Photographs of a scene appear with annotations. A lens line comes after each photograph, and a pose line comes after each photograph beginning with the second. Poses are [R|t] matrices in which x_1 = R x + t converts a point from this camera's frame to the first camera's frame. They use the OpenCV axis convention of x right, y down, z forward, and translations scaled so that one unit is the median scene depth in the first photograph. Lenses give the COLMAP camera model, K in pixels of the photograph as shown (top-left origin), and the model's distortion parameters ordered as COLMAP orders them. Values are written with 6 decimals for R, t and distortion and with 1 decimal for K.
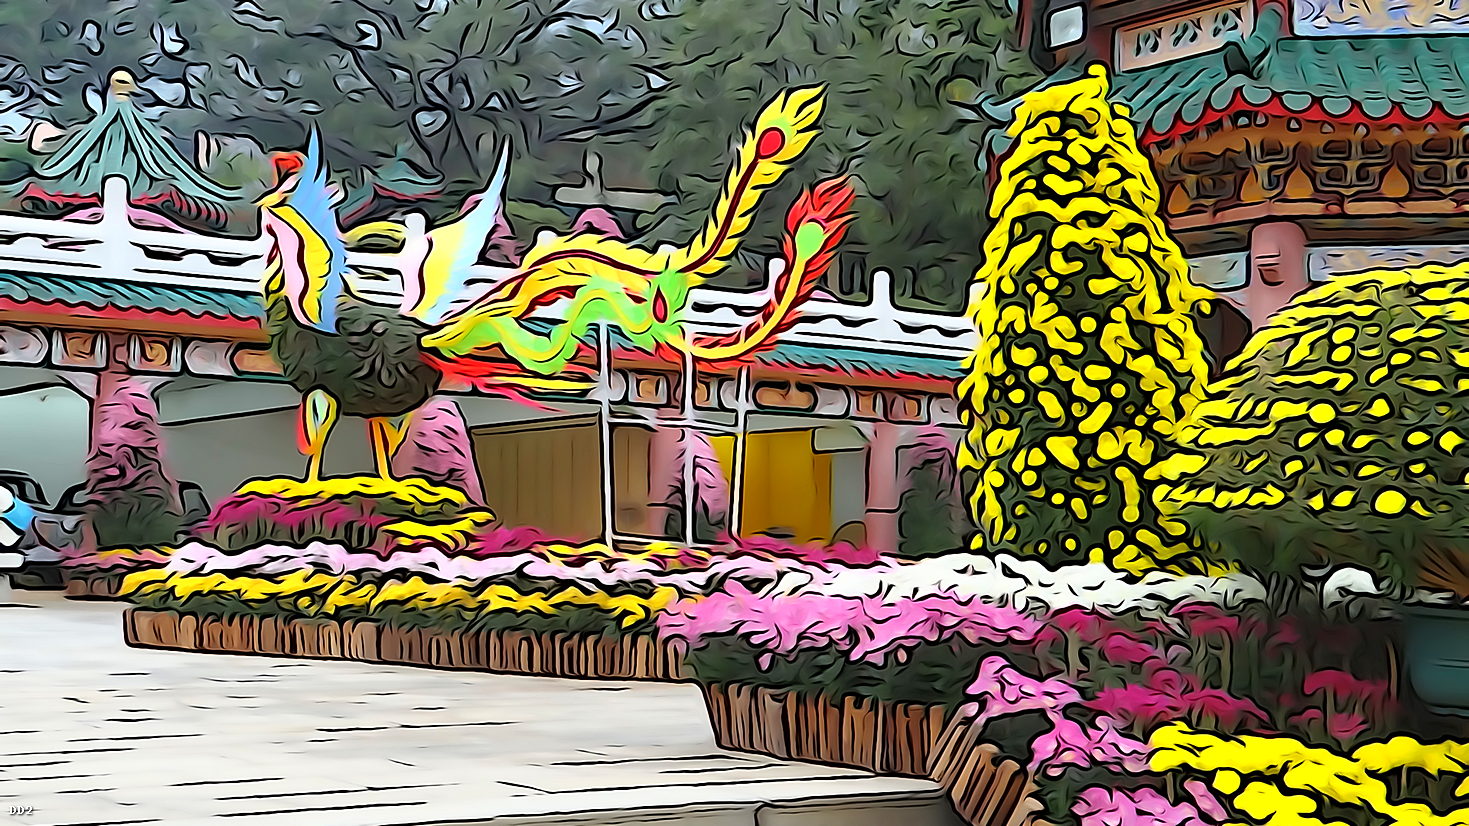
lens RADIAL K [[2204.8, 0, 734.5], [0, 2204.8, 413.0], [0, 0, 1]] dist [-0.006142, 0.024496]
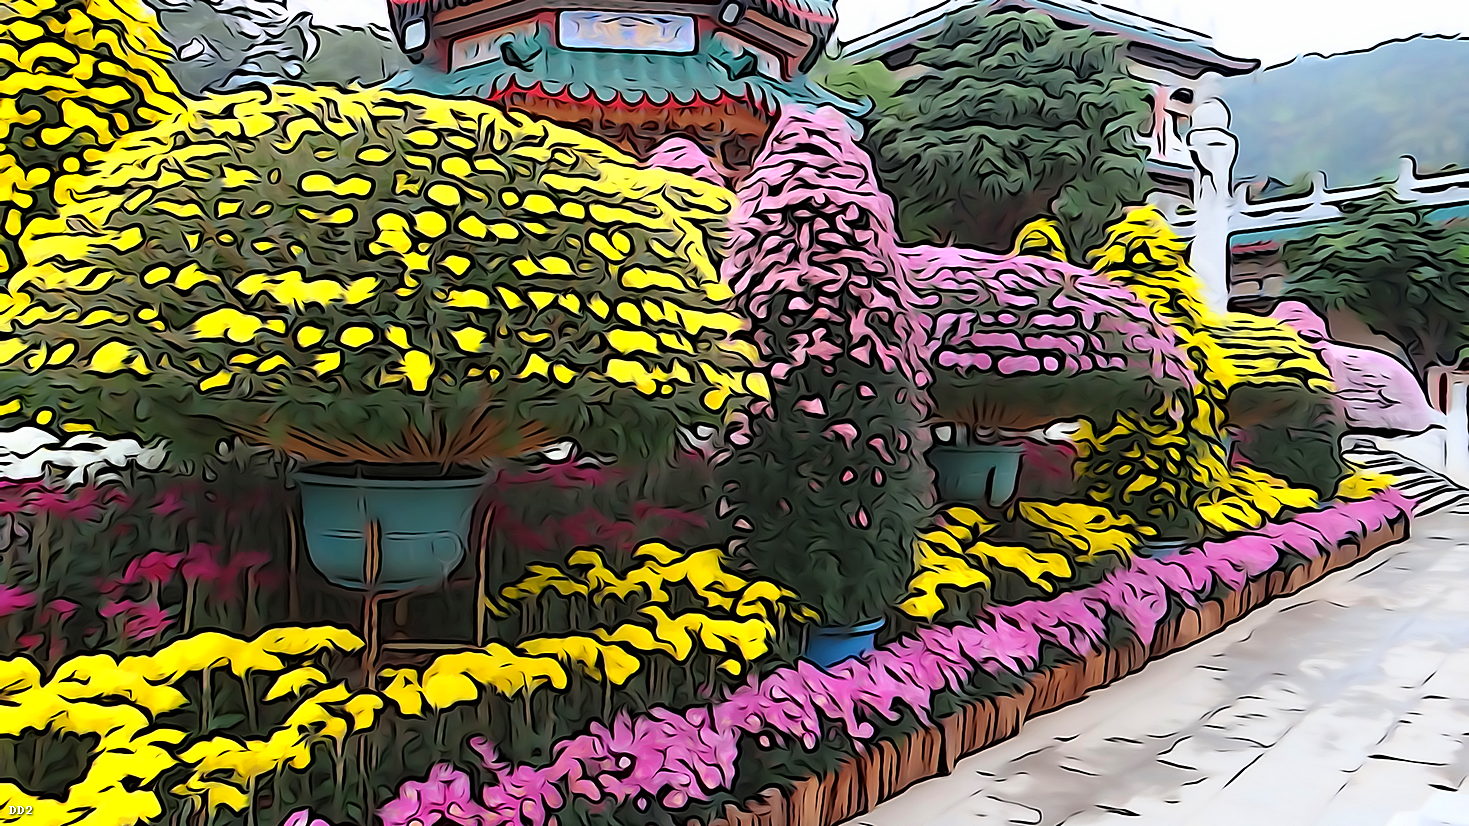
lens RADIAL K [[1221.6, 0, 734.5], [0, 1221.6, 413.0], [0, 0, 1]] dist [0.046049, -0.005210]
pose [[0.960662, -0.011021, 0.277501, 0.295278], [-0.009236, 0.997392, 0.071584, 0.020422], [-0.277566, -0.071331, 0.958055, 0.394194]]
